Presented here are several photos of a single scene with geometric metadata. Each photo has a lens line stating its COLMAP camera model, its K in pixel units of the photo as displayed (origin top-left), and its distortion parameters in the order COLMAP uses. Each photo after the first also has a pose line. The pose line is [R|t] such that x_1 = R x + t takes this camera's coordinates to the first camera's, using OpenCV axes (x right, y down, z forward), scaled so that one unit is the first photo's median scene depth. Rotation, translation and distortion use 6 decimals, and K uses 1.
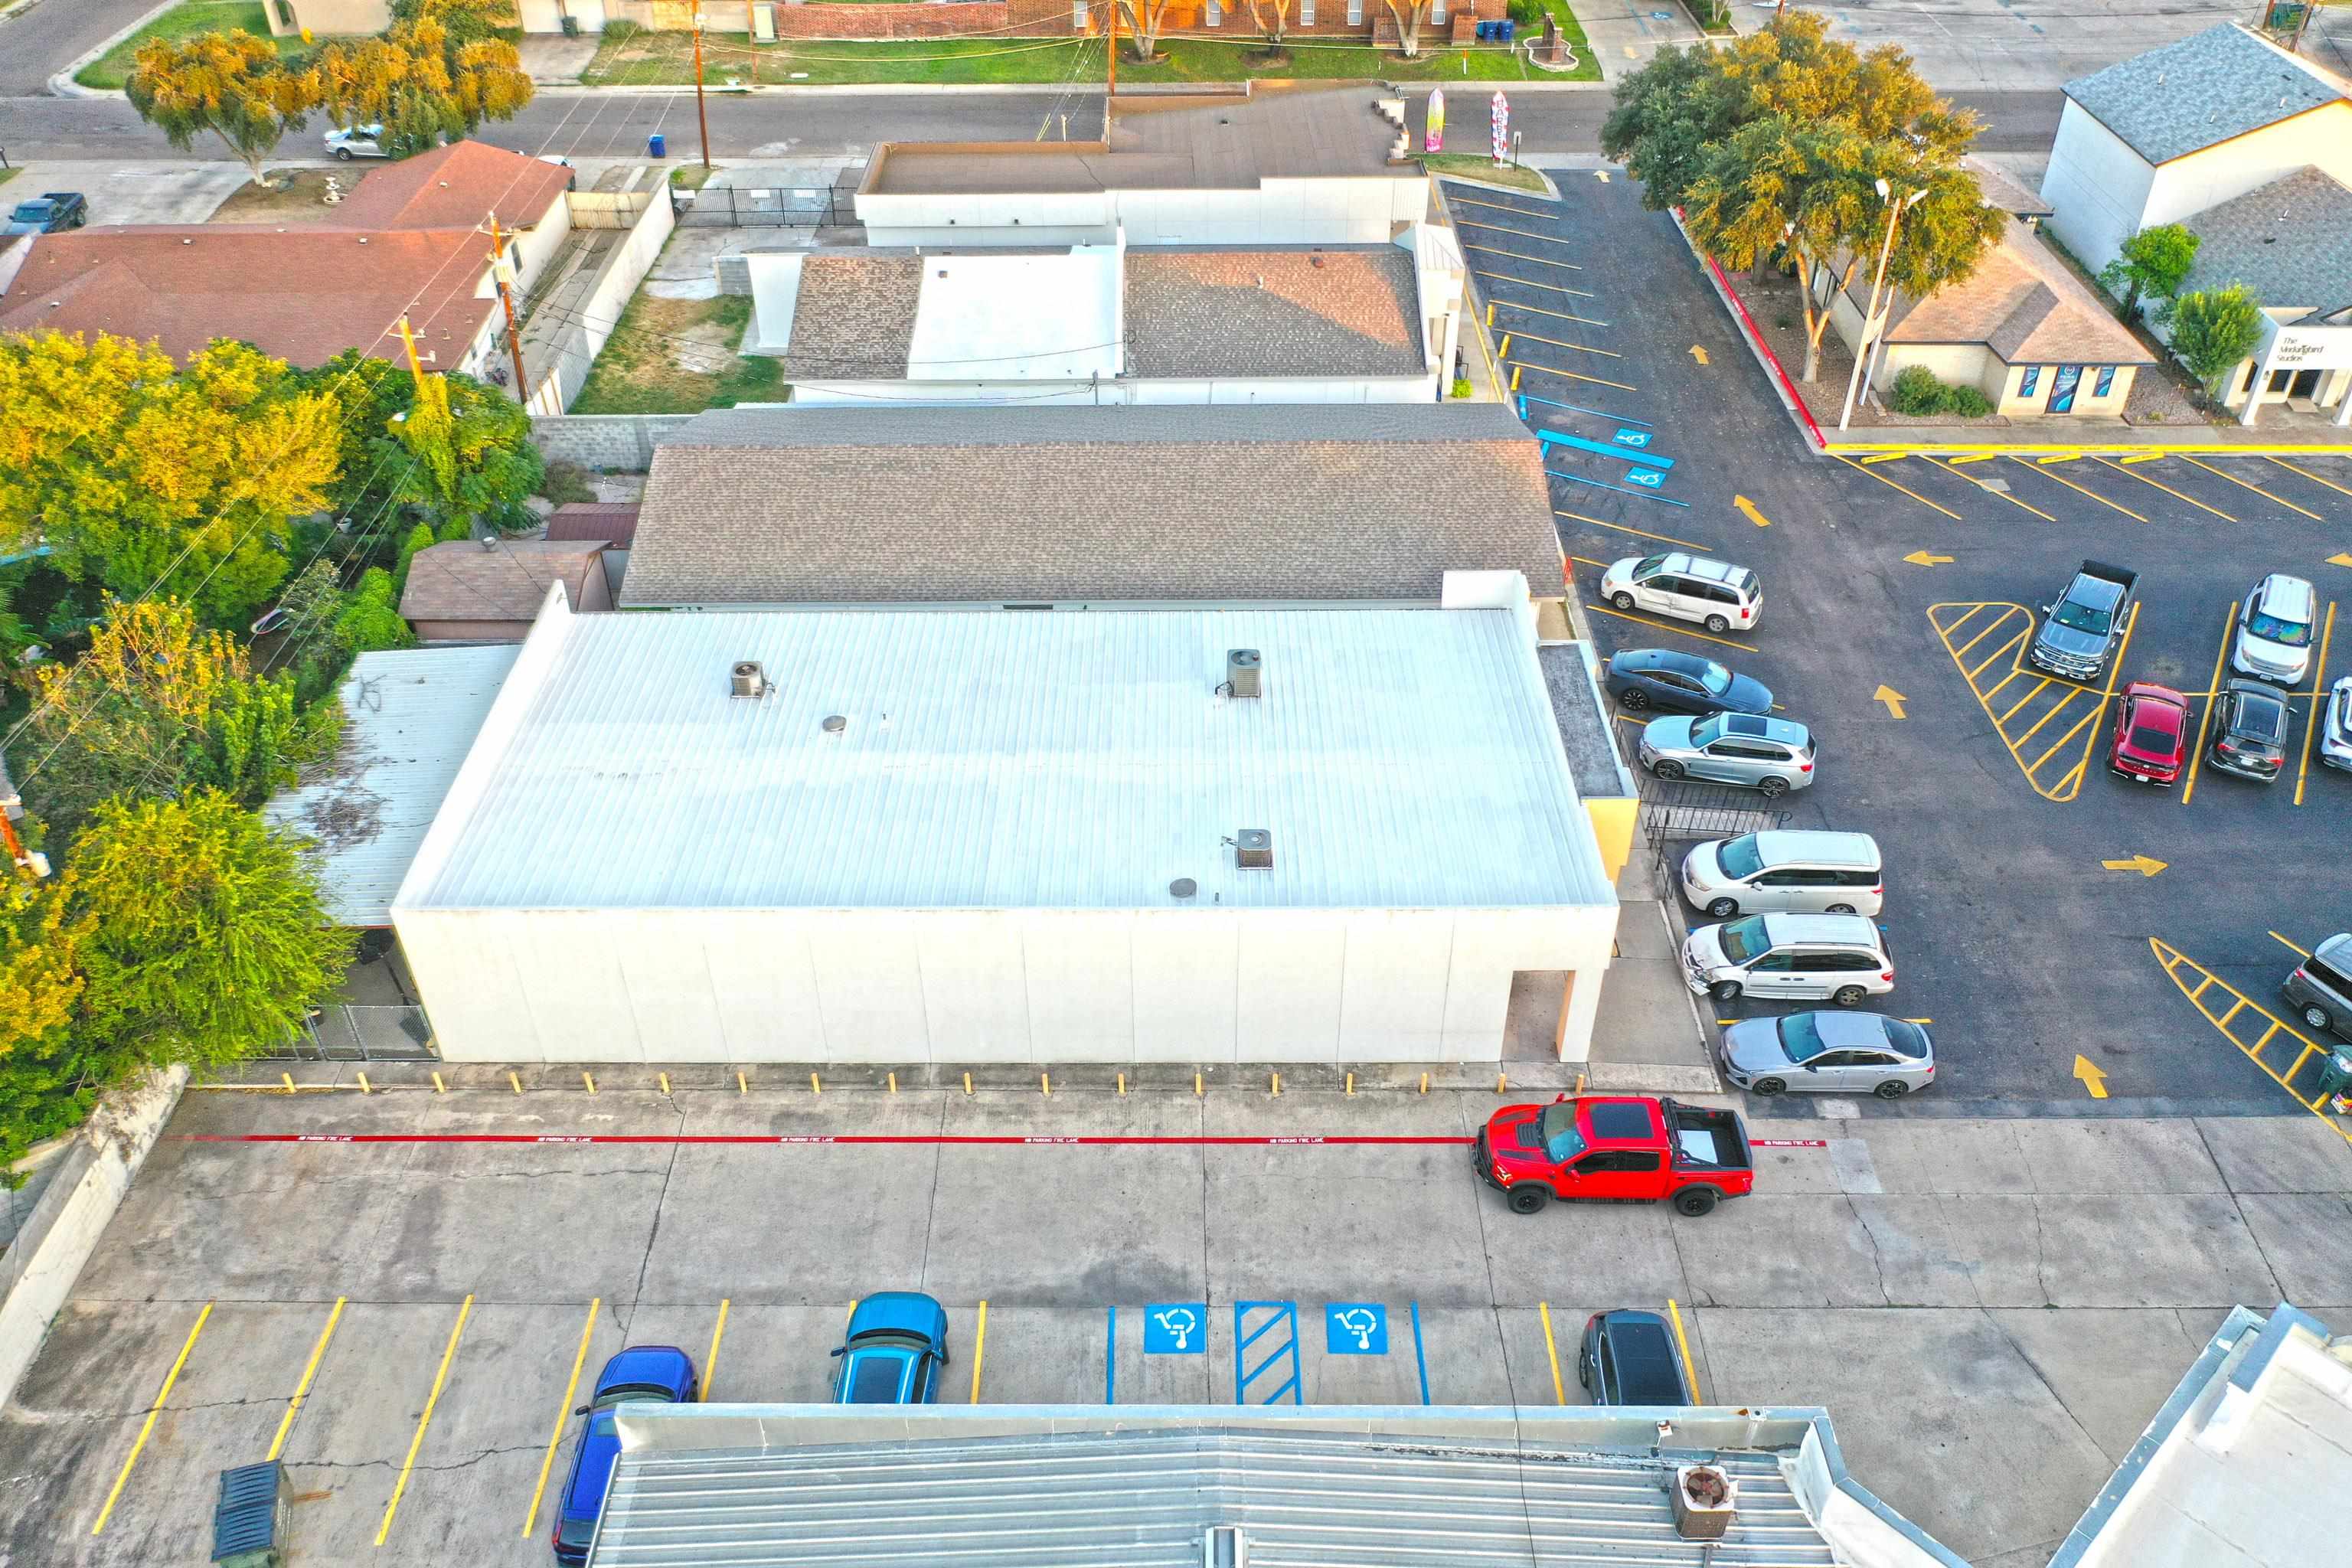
lens RADIAL K [[1831.1, 0, 1187.2], [0, 1831.1, 784.9], [0, 0, 1]] dist [-0.007277, -0.006882]
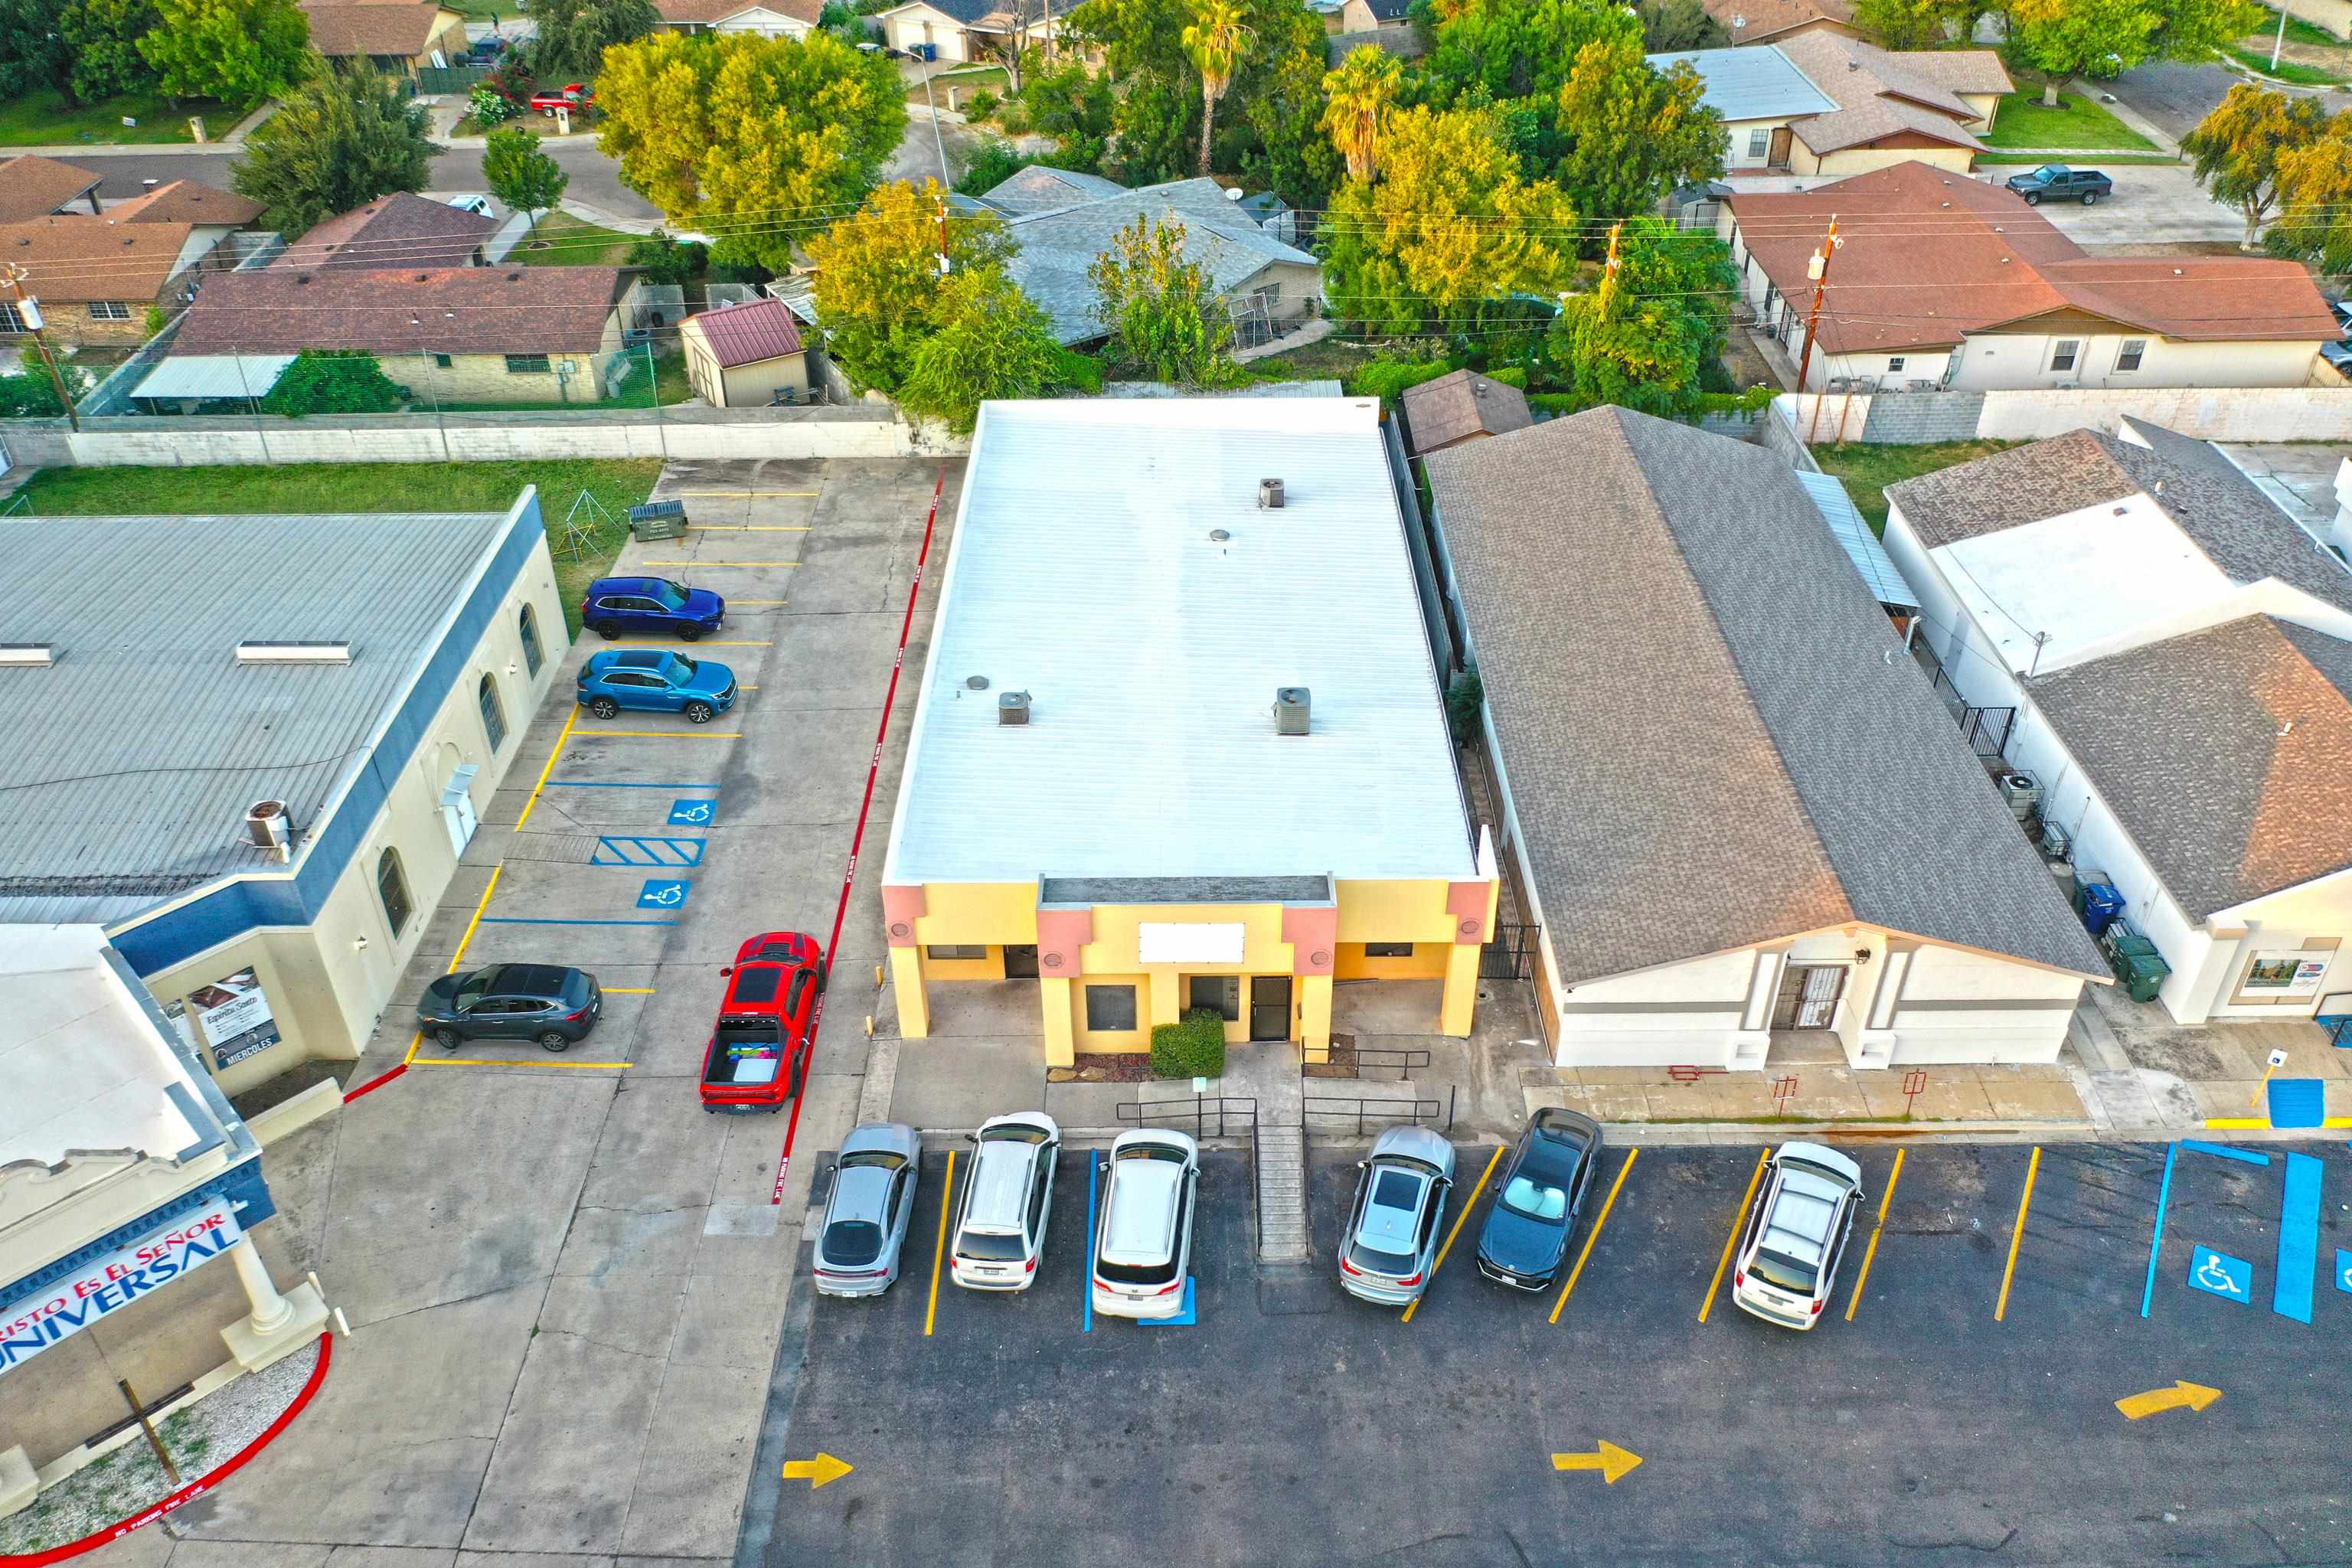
lens RADIAL K [[1847.6, 0, 1107.2], [0, 1847.6, 785.4], [0, 0, 1]] dist [-0.009101, -0.006082]
pose [[-0.019756, 0.583345, -0.811985, 0.767641], [-0.605472, 0.639304, 0.474019, -0.395069], [0.795621, 0.500999, 0.340569, 0.522339]]
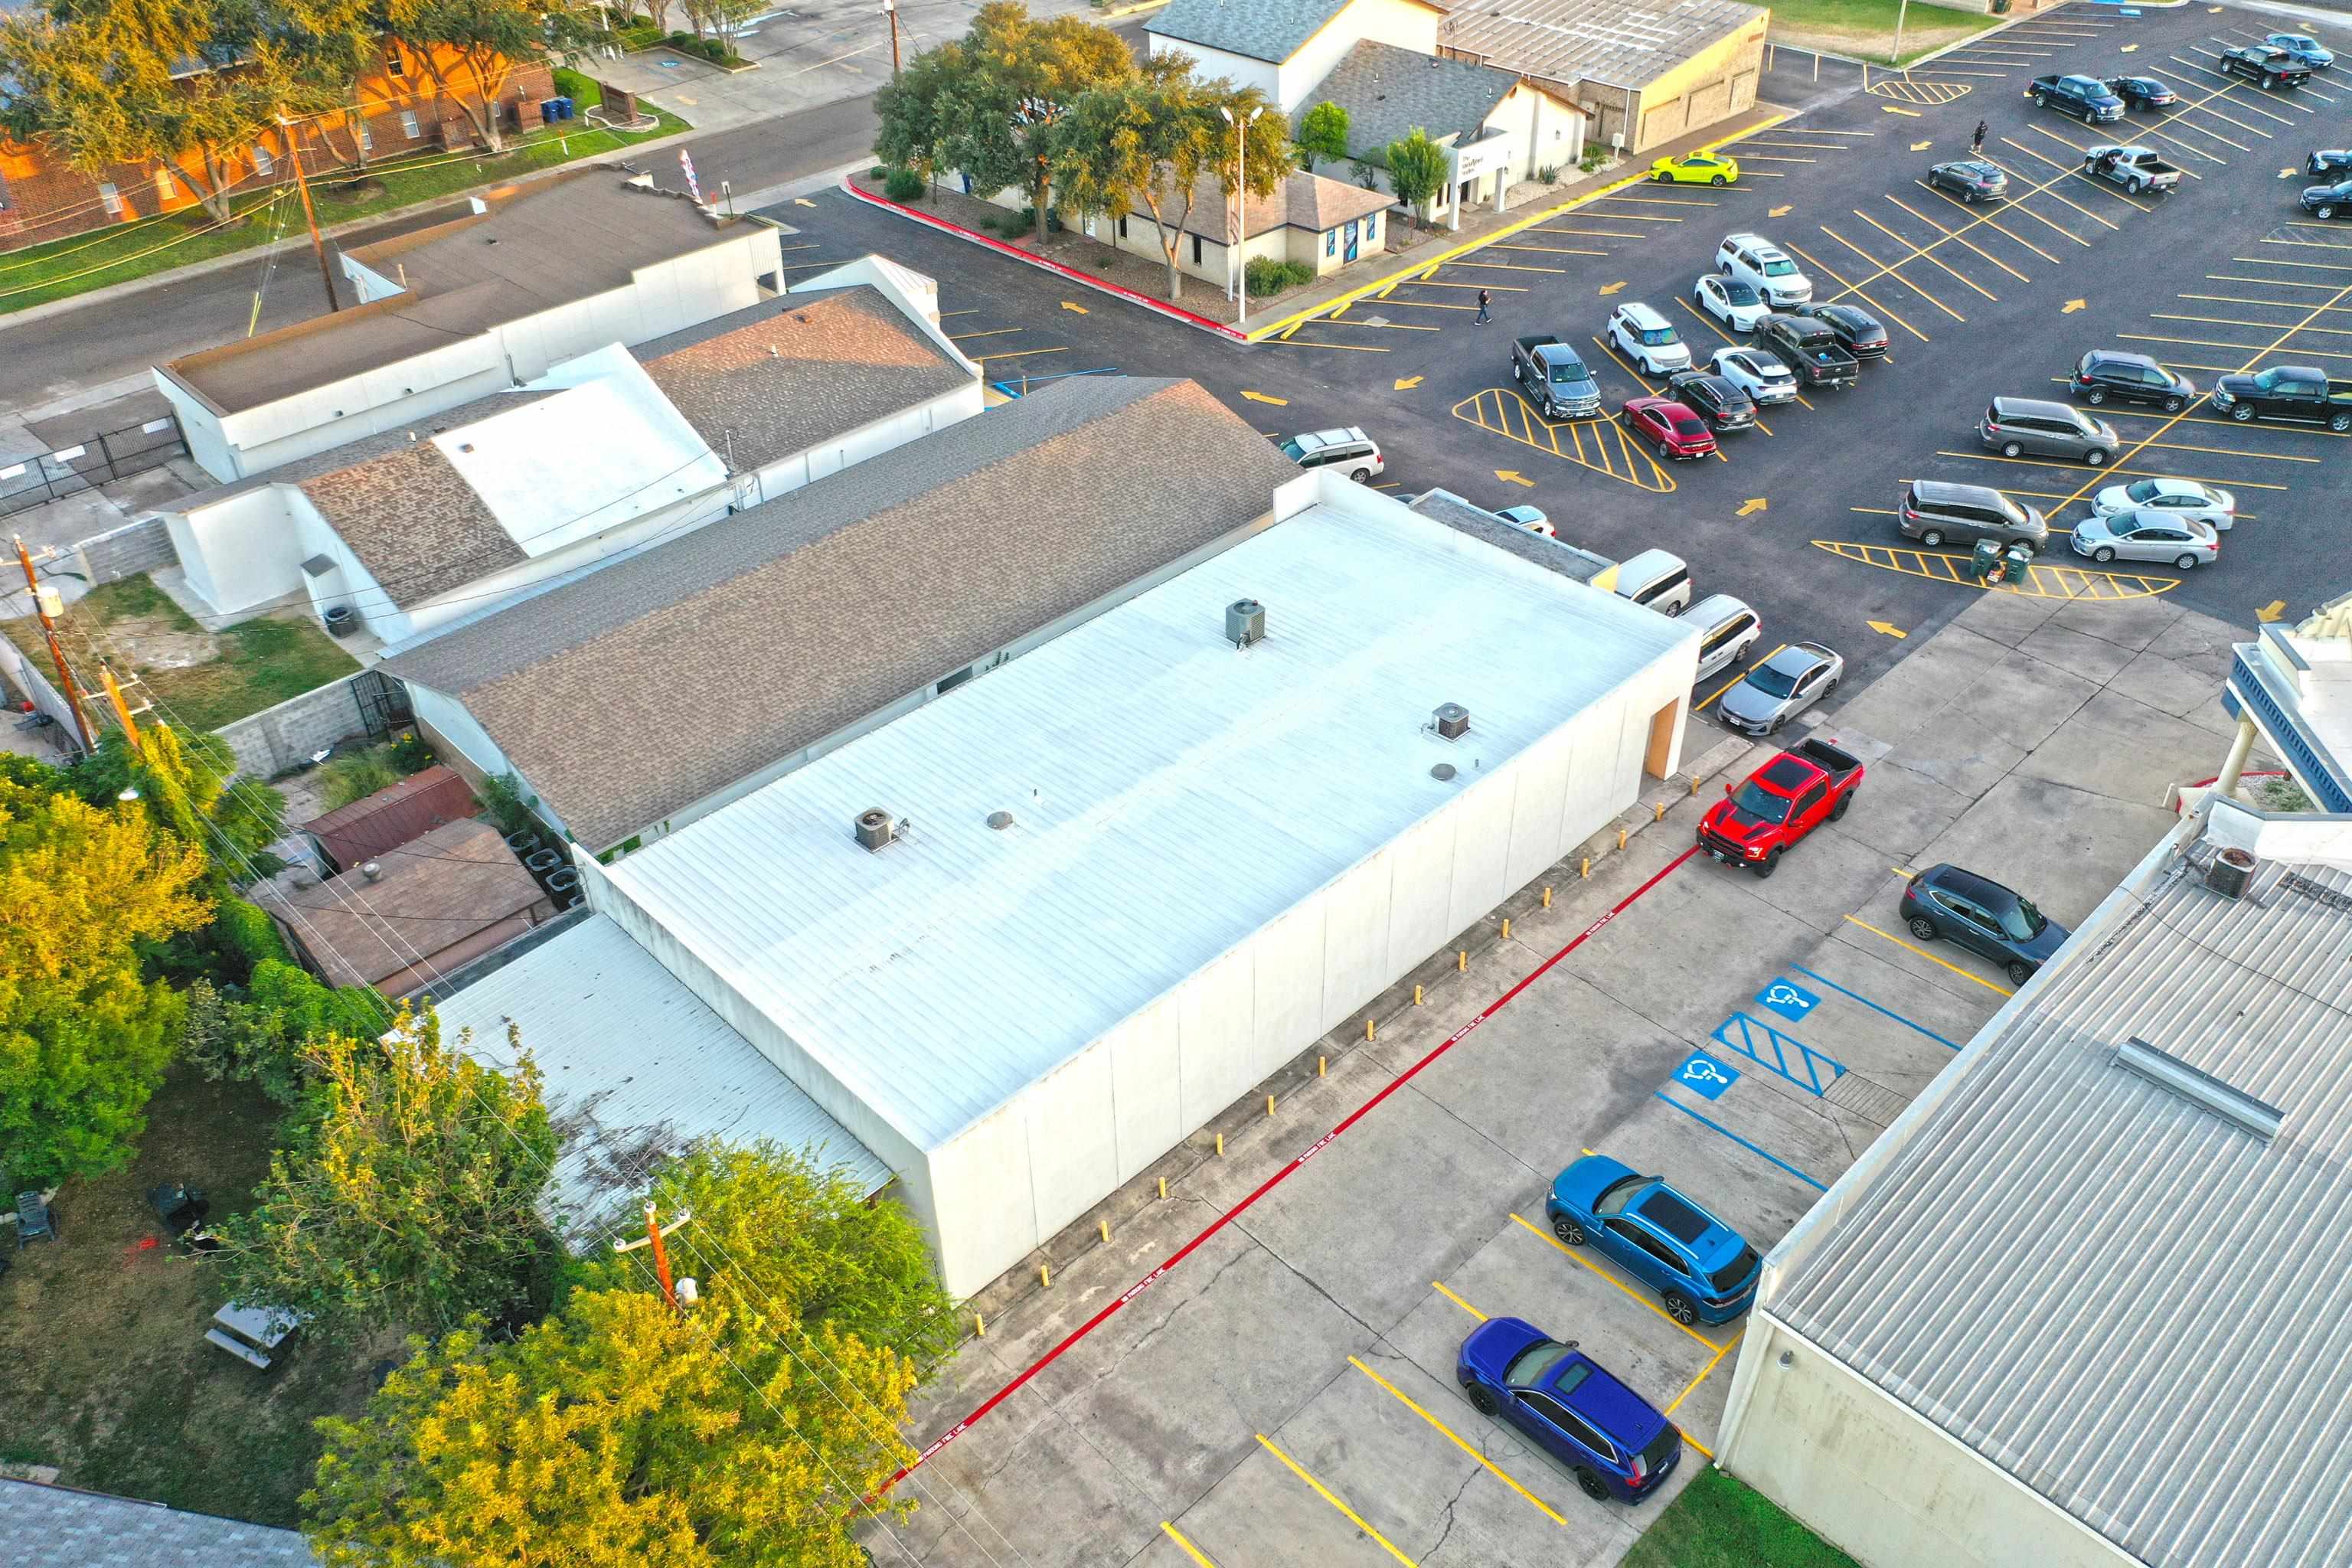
lens RADIAL K [[1839.2, 0, 1150.6], [0, 1839.2, 774.3], [0, 0, 1]] dist [-0.014687, -0.000834]
pose [[0.718853, -0.419058, 0.554653, -0.570184], [0.438820, 0.892363, 0.105481, -0.105295], [-0.539154, 0.167567, 0.825369, 0.130802]]
